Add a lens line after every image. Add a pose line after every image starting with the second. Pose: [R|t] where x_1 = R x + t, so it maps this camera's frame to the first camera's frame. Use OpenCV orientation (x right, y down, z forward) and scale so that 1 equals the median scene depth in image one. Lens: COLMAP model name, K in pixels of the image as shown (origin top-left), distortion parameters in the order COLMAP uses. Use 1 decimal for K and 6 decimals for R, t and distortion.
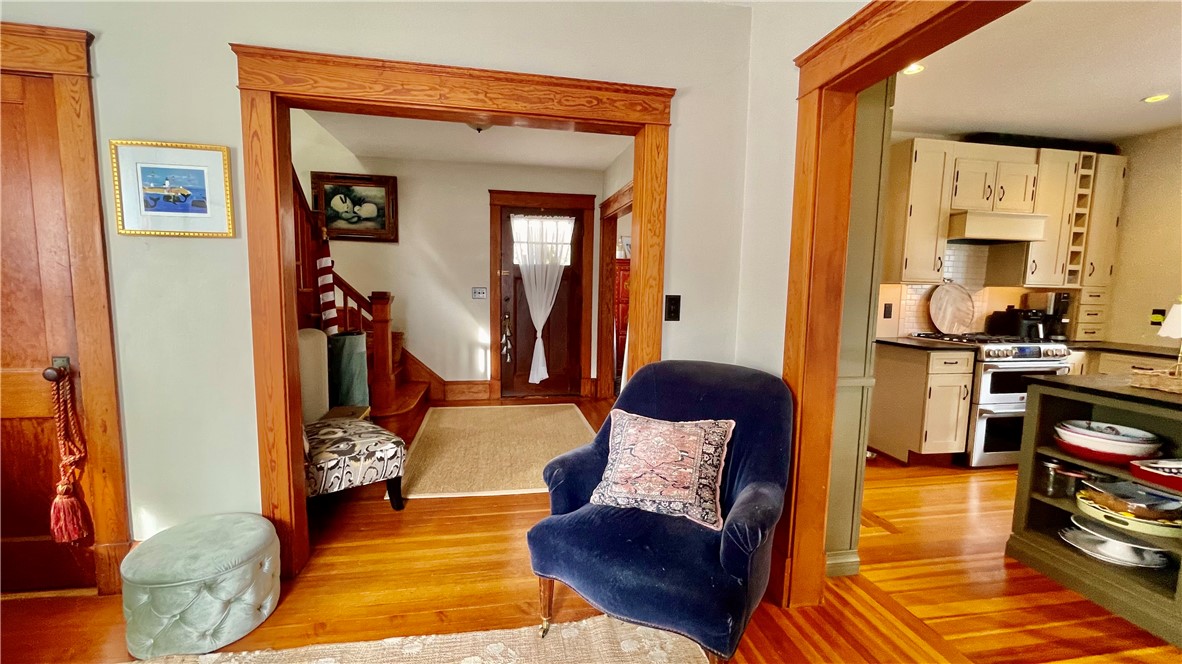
lens RADIAL K [[477.5, 0, 585.9], [0, 477.5, 337.0], [0, 0, 1]] dist [-0.016098, 0.006873]
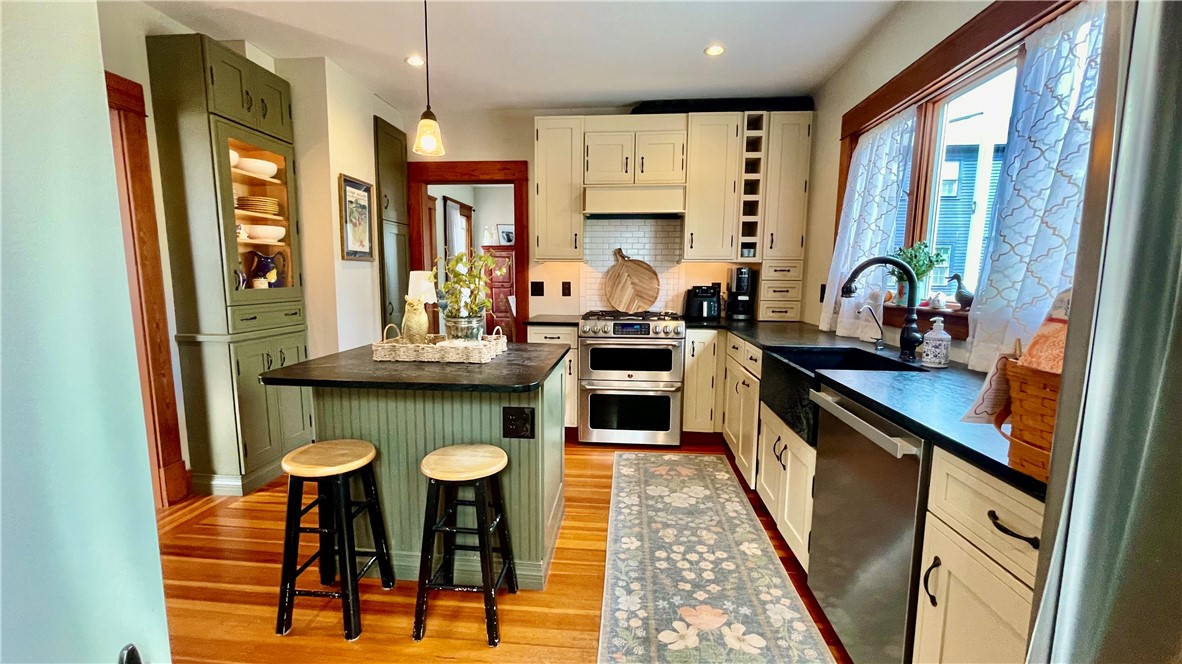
lens RADIAL K [[477.5, 0, 585.9], [0, 477.5, 337.0], [0, 0, 1]] dist [-0.016098, 0.006873]
pose [[0.966513, 0.017973, -0.255987, 0.993693], [-0.015375, 0.999808, 0.012146, 0.035341], [0.256156, -0.007803, 0.966604, 0.033274]]
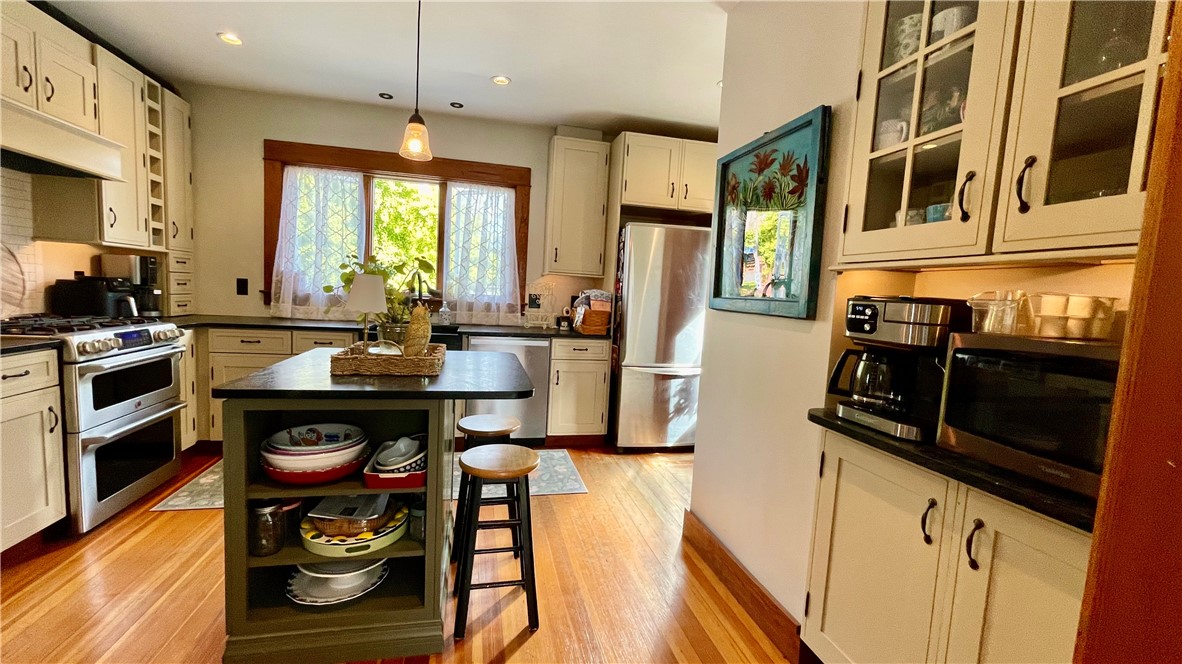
lens RADIAL K [[478.3, 0, 581.5], [0, 478.3, 337.1], [0, 0, 1]] dist [0.000684, -0.000868]
pose [[-0.038815, -0.114874, 0.992621, 0.184212], [0.048678, 0.991973, 0.116702, -0.019089], [-0.998060, 0.052848, -0.032912, 0.329141]]
